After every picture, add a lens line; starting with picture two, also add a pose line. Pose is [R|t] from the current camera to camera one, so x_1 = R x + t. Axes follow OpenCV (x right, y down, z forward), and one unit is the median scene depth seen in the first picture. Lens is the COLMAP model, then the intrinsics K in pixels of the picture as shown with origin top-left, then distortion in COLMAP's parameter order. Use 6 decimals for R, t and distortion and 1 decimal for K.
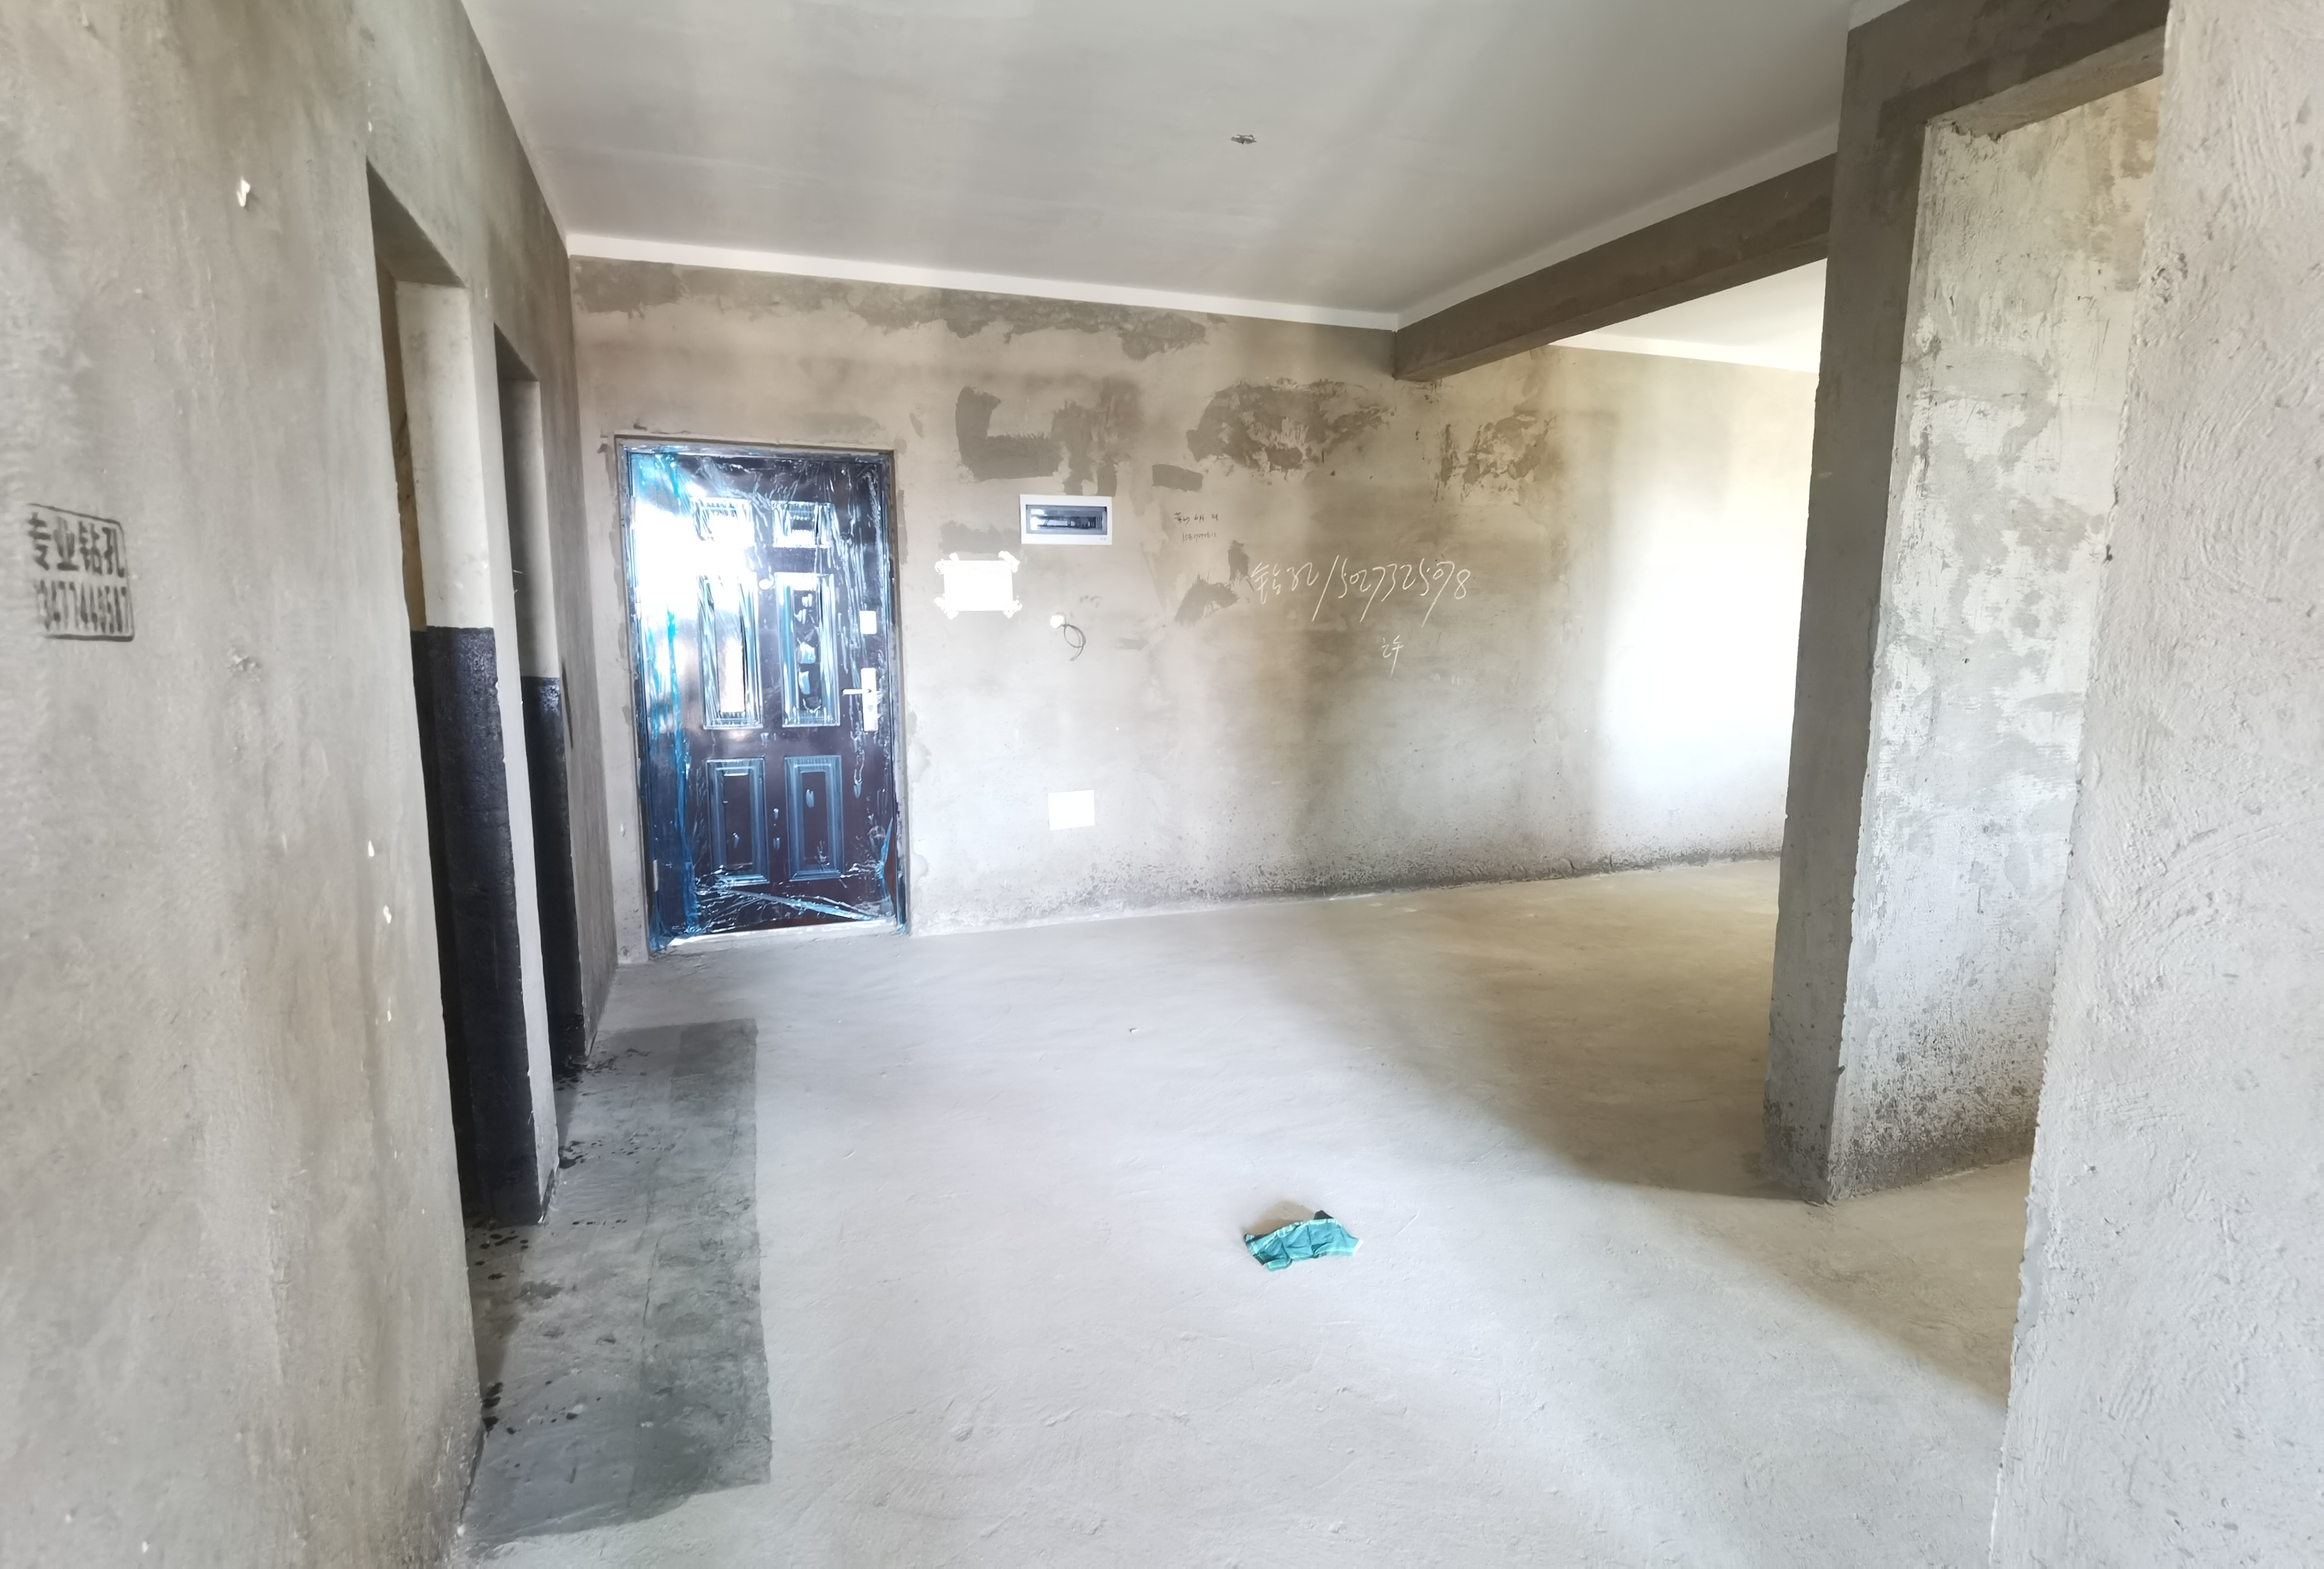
lens RADIAL K [[1200.9, 0, 1160.0], [0, 1200.9, 786.6], [0, 0, 1]] dist [0.001056, 0.000321]
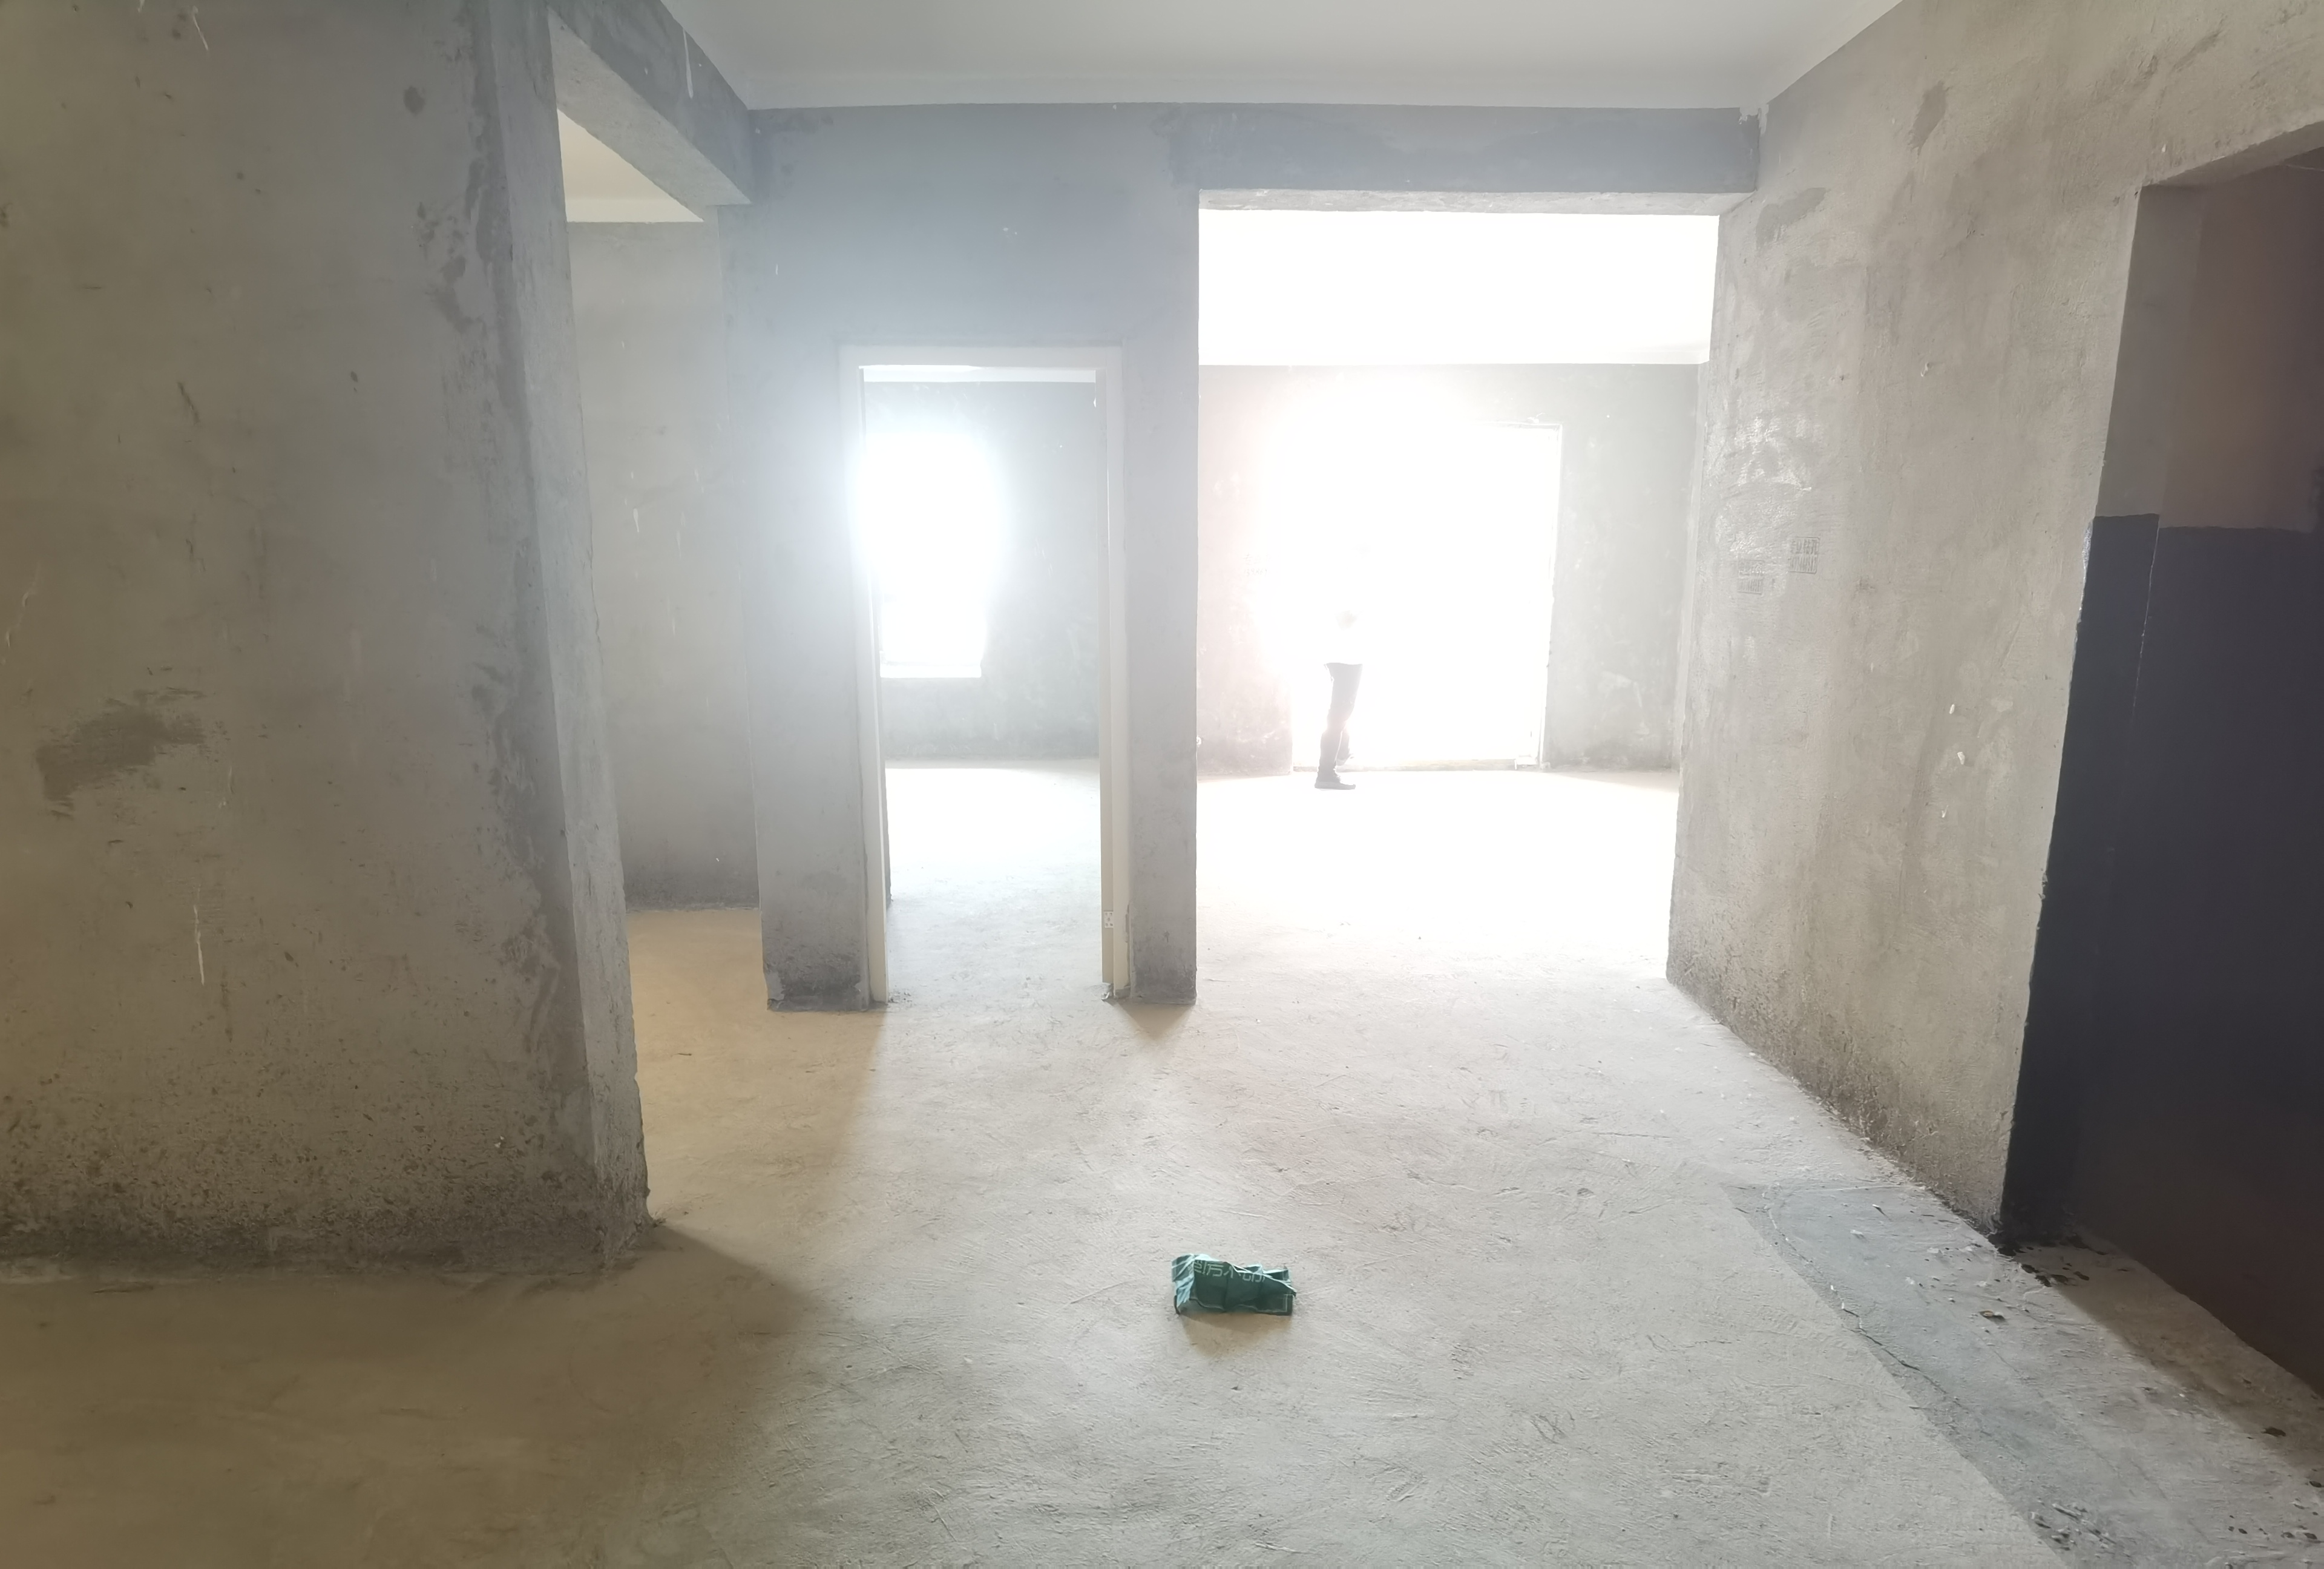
lens RADIAL K [[1200.9, 0, 1159.4], [0, 1200.9, 783.7], [0, 0, 1]] dist [0.001056, 0.000321]
pose [[-0.944573, -0.058154, 0.323110, -0.092235], [0.047995, 0.949152, 0.311138, -0.239887], [-0.324775, 0.309400, -0.893752, 1.639309]]
